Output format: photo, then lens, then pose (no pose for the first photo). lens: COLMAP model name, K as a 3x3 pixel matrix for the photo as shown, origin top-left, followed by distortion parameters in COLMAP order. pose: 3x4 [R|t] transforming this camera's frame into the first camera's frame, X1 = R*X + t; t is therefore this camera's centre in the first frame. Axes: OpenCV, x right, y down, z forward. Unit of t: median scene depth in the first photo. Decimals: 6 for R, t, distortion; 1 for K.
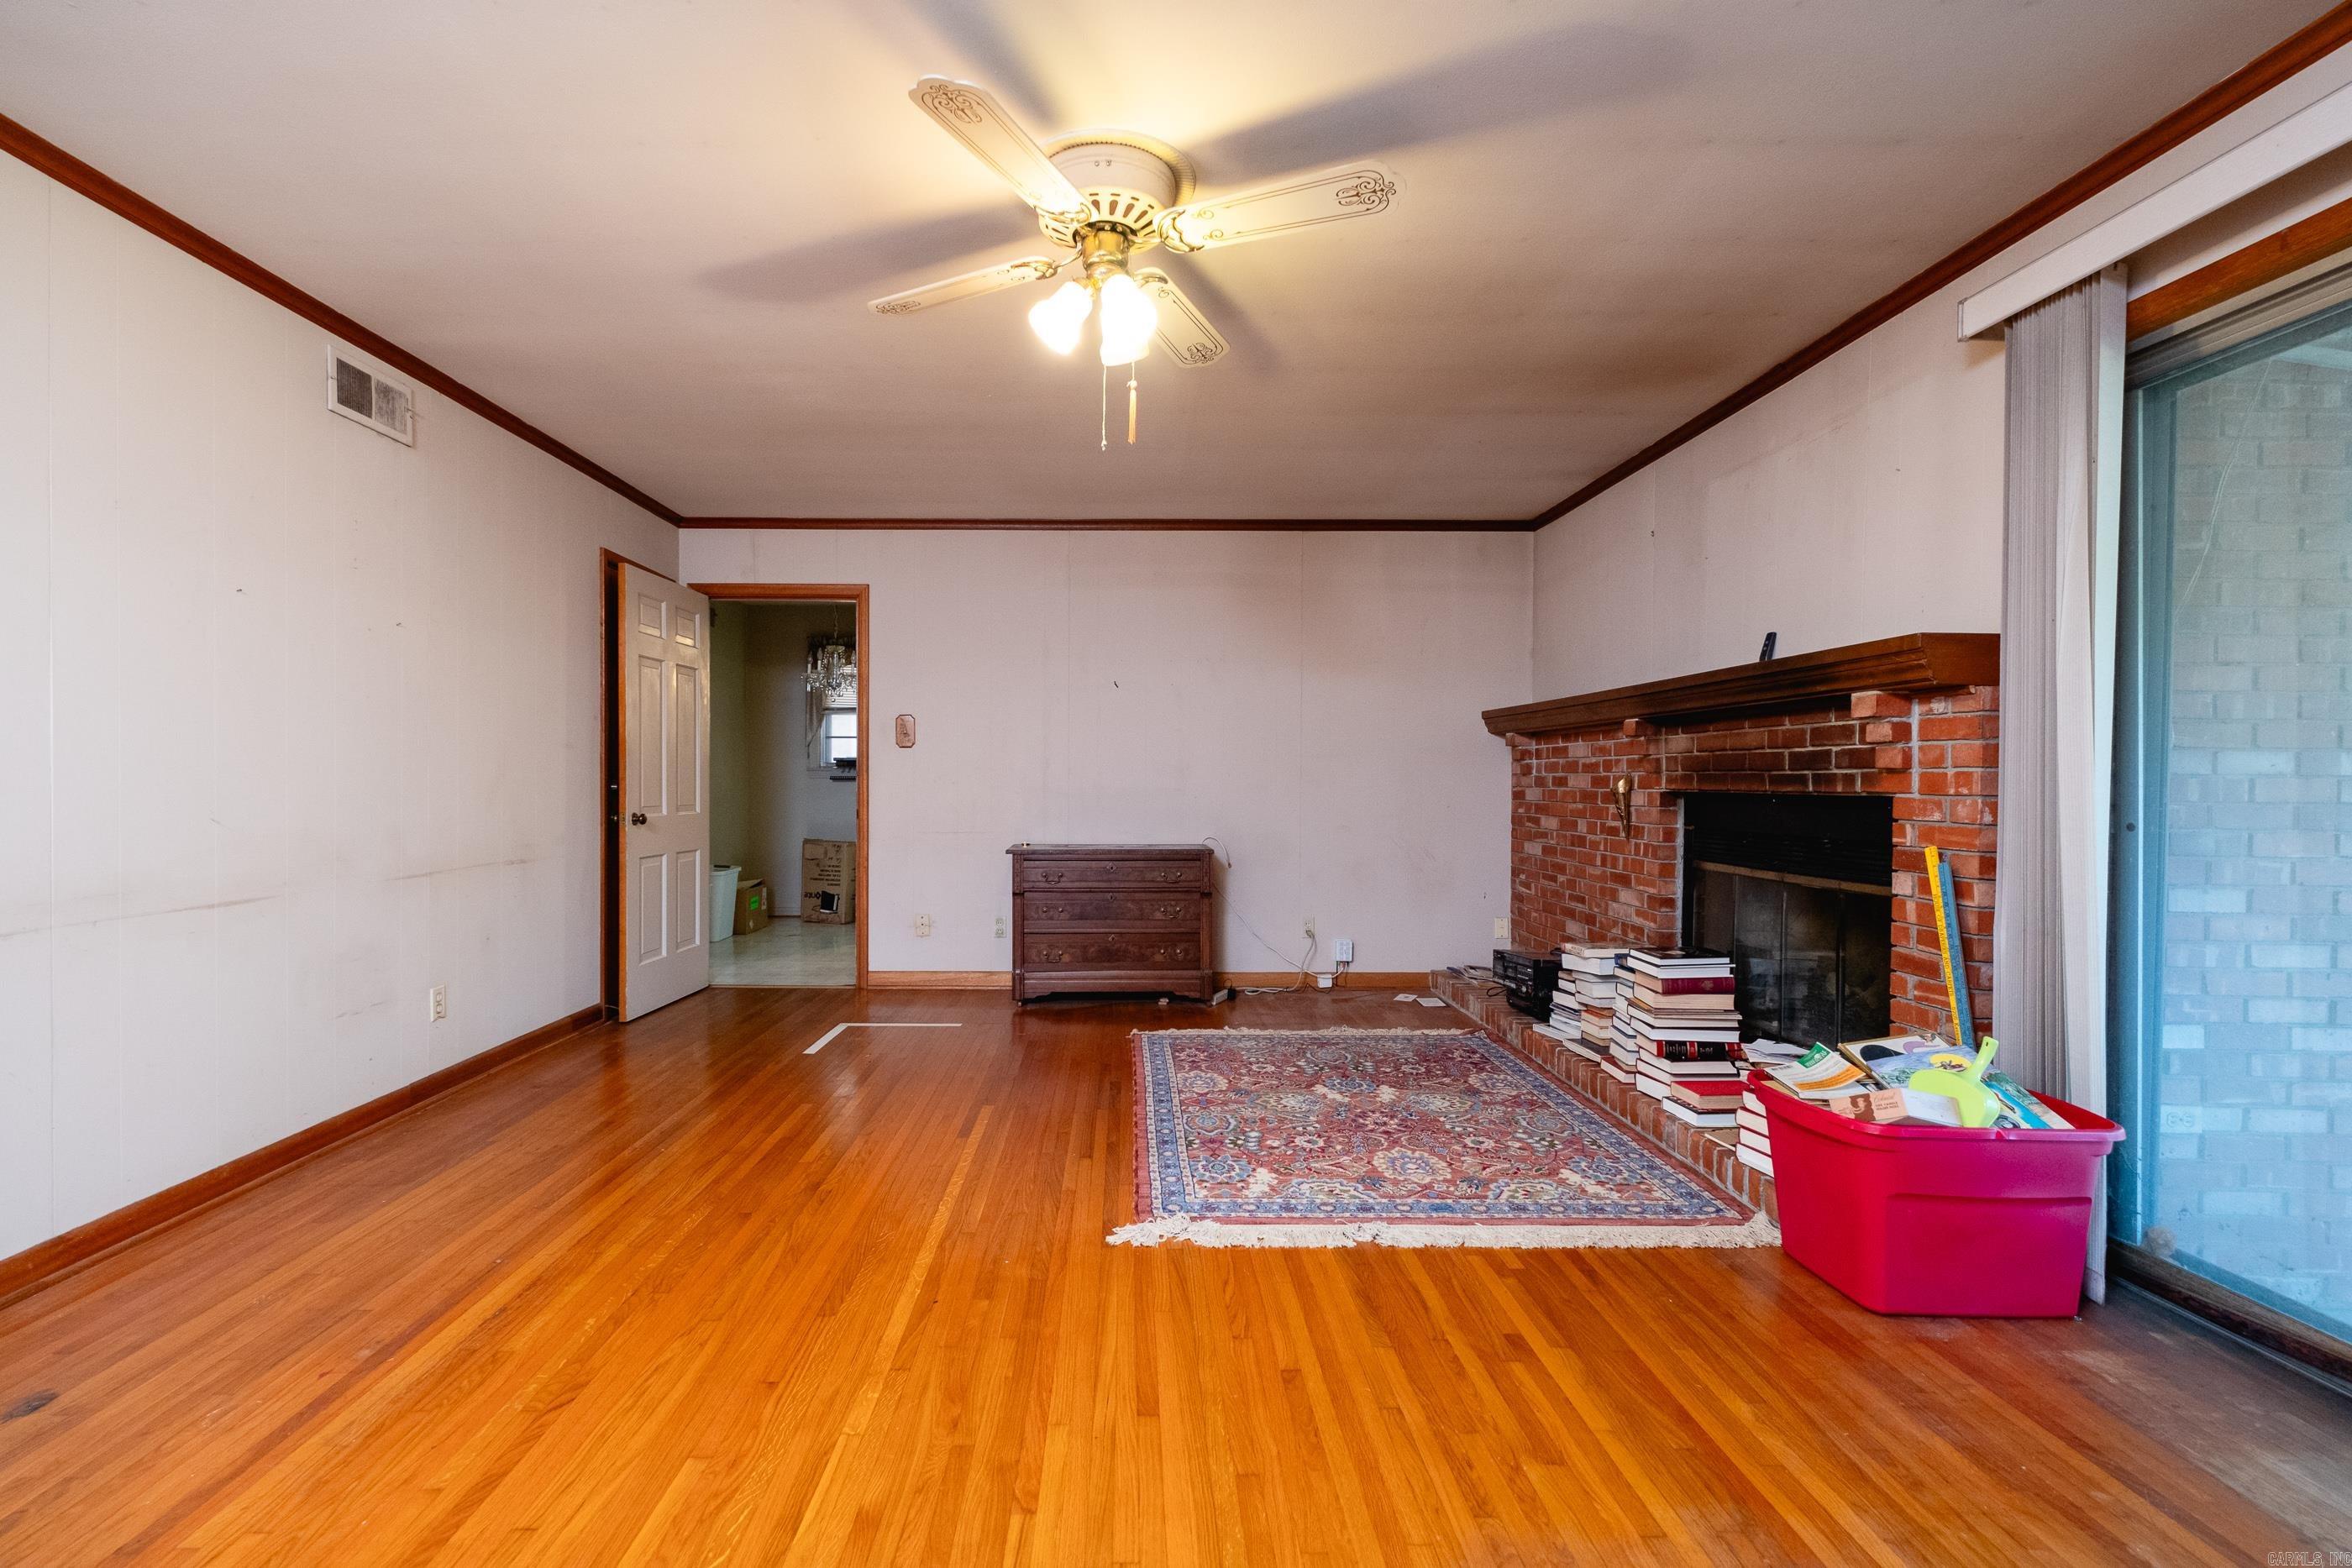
lens RADIAL K [[1038.4, 0, 1145.2], [0, 1038.4, 778.1], [0, 0, 1]] dist [0.000813, 0.000132]
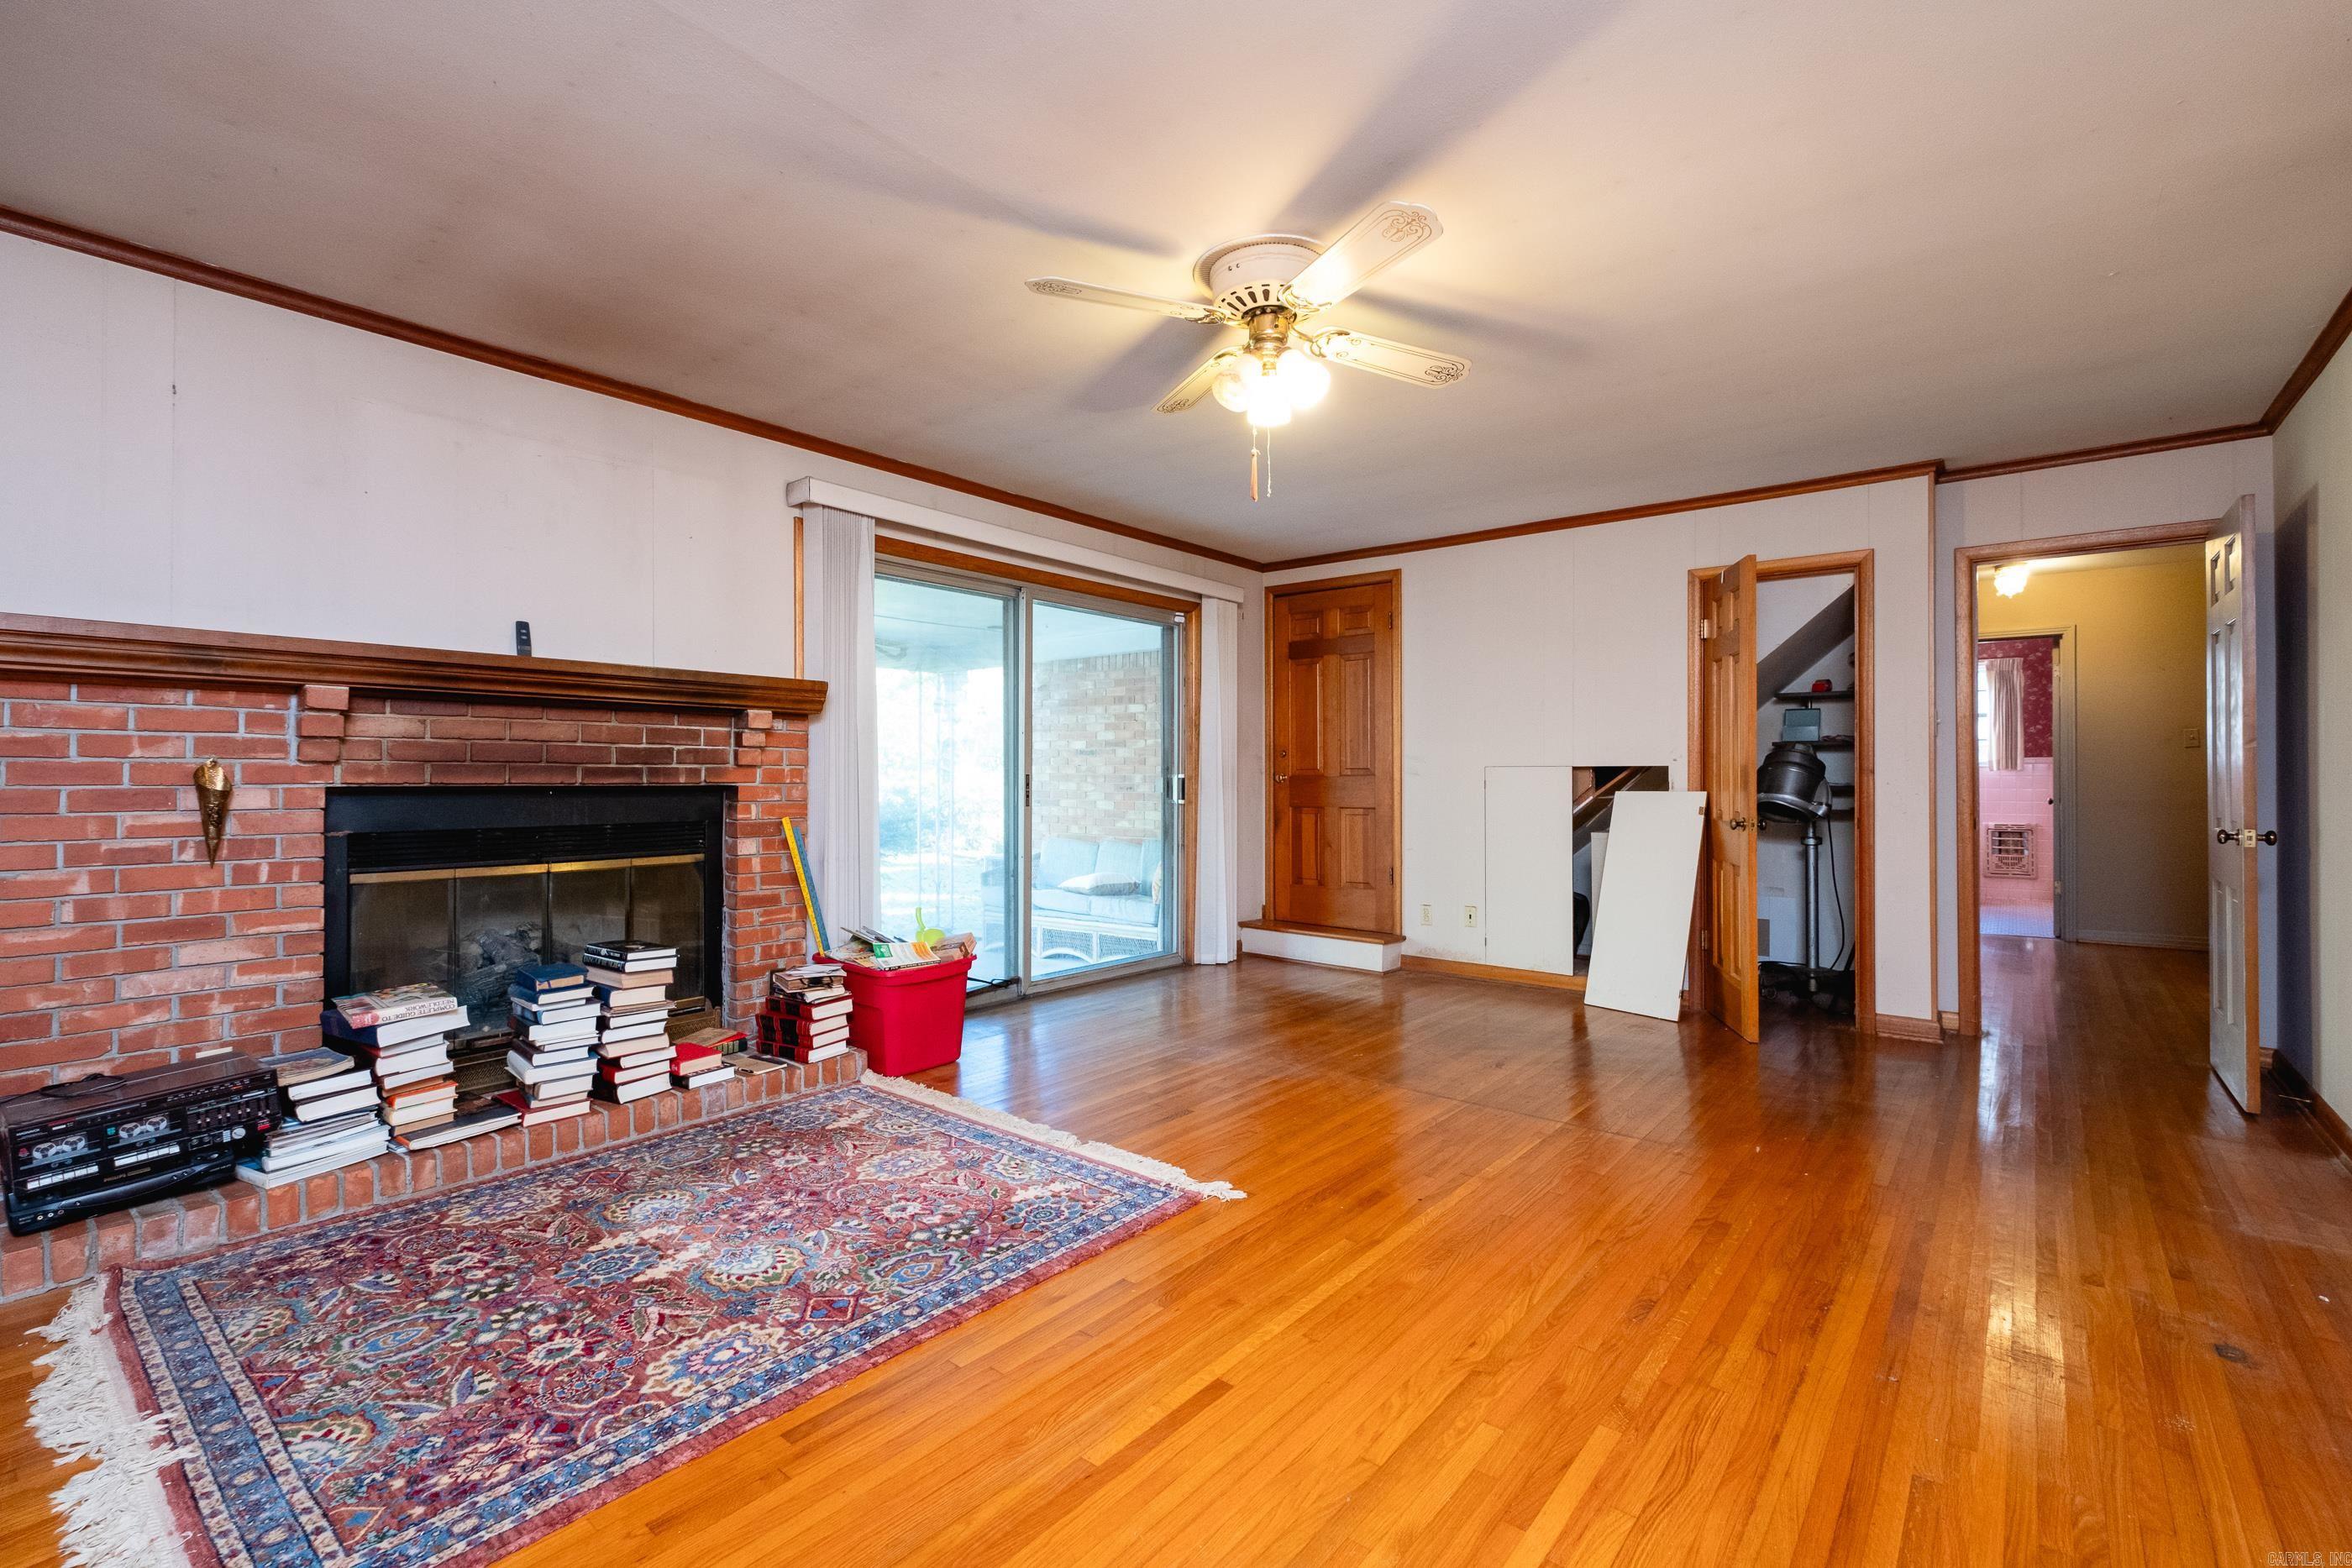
lens RADIAL K [[1038.4, 0, 1145.2], [0, 1038.4, 778.1], [0, 0, 1]] dist [0.000813, 0.000132]
pose [[-0.749872, -0.007791, 0.661538, -0.560917], [-0.007945, 0.999965, 0.002771, -0.000094], [-0.661536, -0.003178, -0.749907, 1.561755]]
